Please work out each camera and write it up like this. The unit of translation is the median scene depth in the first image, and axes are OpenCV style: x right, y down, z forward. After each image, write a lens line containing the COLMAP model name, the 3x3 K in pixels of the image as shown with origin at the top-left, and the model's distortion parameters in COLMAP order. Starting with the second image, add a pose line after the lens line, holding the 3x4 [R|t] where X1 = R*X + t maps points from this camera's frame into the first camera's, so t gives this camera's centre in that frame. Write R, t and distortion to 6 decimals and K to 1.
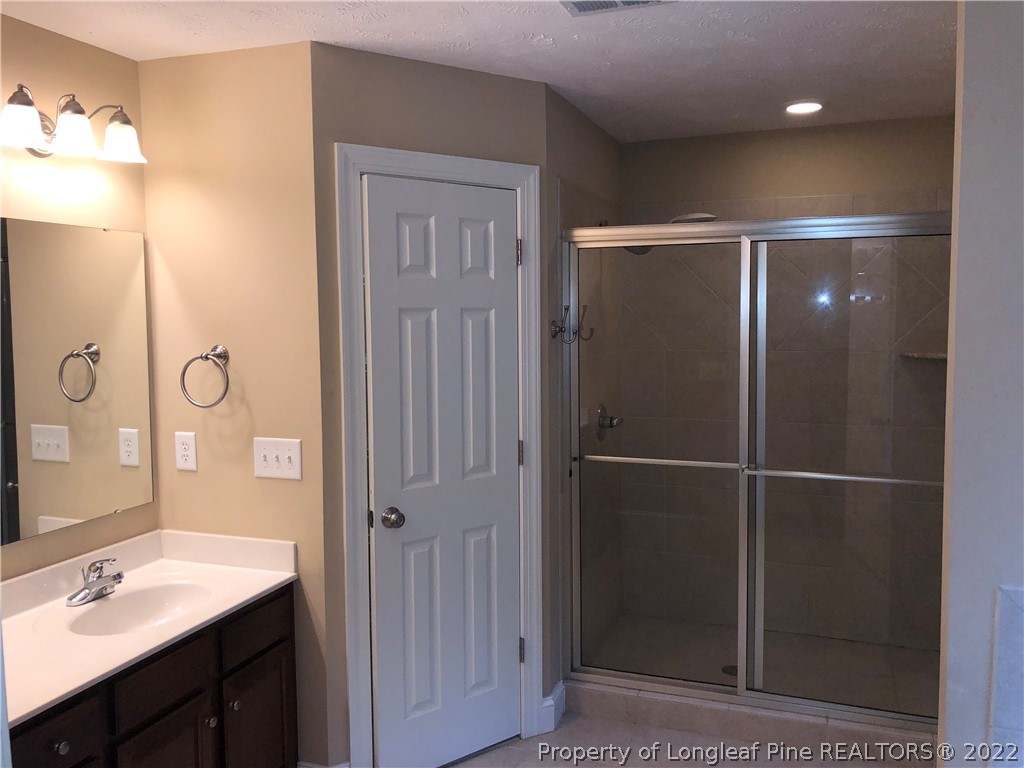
lens RADIAL K [[897.0, 0, 512.0], [0, 897.0, 384.0], [0, 0, 1]] dist [0.024337, -0.000276]
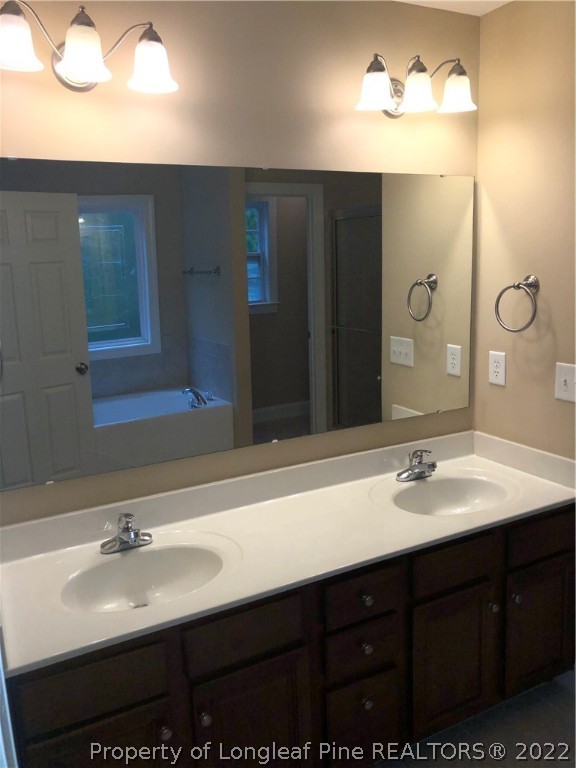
lens RADIAL K [[632.7, 0, 288.0], [0, 632.7, 384.0], [0, 0, 1]] dist [0.013823, -0.000625]
pose [[0.746448, 0.110588, -0.656191, -0.026973], [-0.027742, 0.990409, 0.135356, -0.008584], [0.664866, -0.082833, 0.742356, 0.224470]]
